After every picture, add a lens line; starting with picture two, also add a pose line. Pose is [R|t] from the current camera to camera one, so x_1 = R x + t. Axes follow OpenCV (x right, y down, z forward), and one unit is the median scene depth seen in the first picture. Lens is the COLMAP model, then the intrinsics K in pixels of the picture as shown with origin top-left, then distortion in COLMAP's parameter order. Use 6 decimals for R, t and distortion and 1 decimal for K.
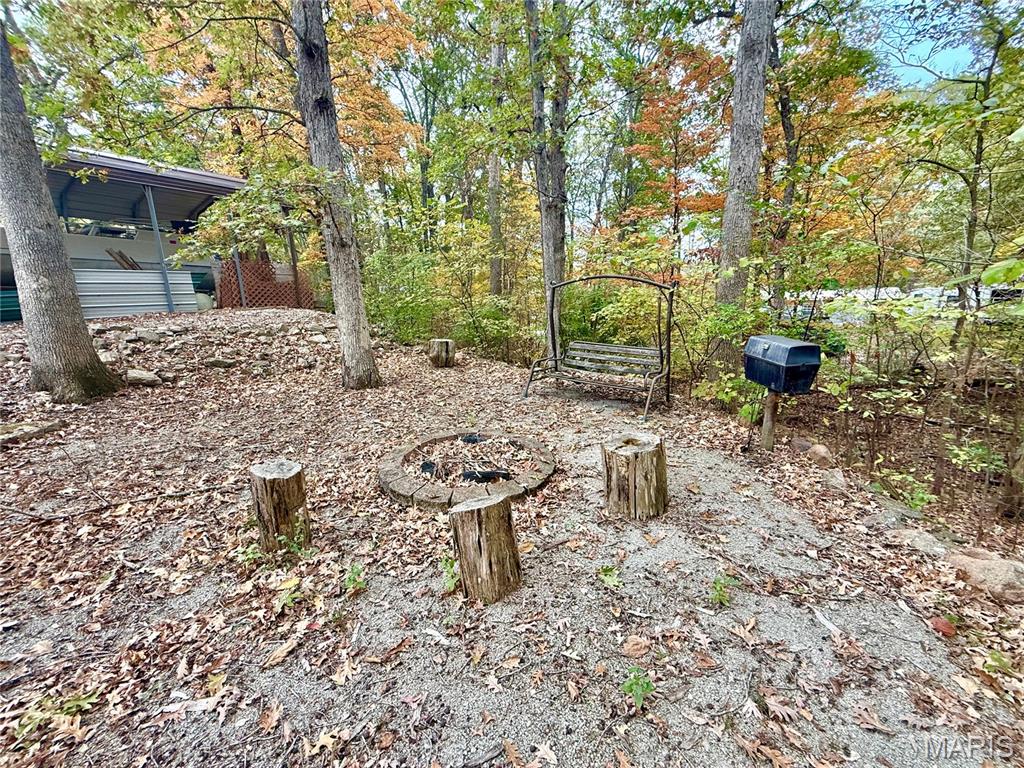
lens RADIAL K [[407.6, 0, 513.4], [0, 407.6, 385.2], [0, 0, 1]] dist [-0.000093, -0.000259]
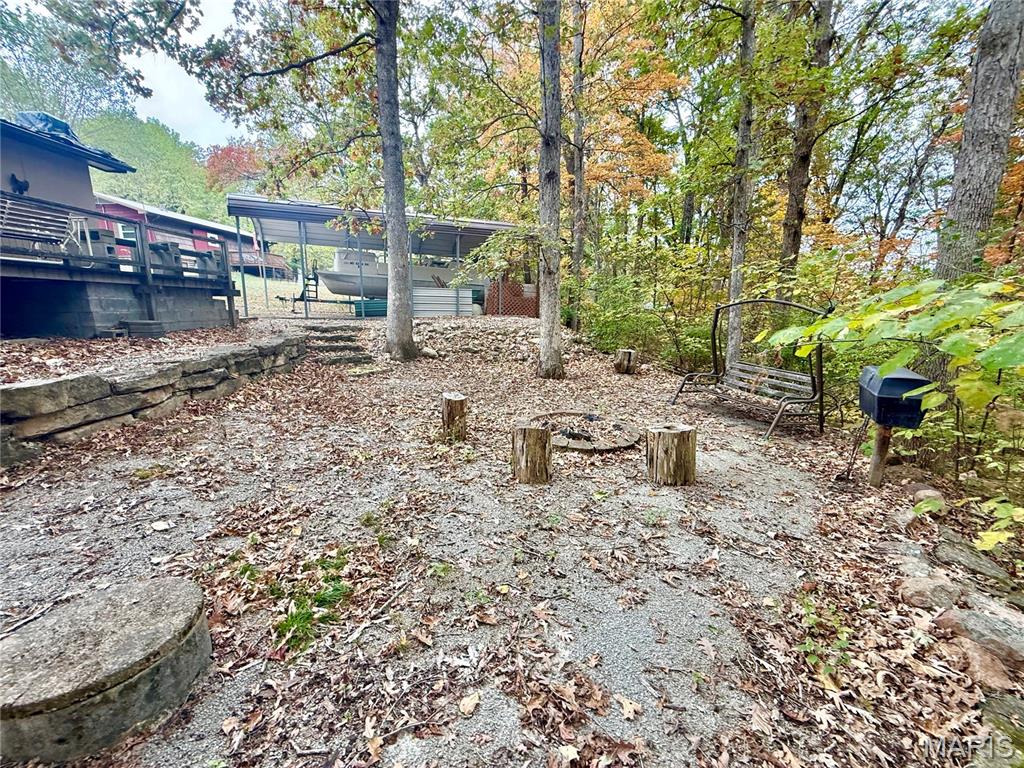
lens RADIAL K [[407.6, 0, 512.2], [0, 407.6, 384.2], [0, 0, 1]] dist [-0.000093, -0.000259]
pose [[0.822519, 0.139759, -0.551299, 0.311184], [-0.161458, 0.986836, 0.009281, 0.038670], [0.545339, 0.081378, 0.834256, -0.204924]]
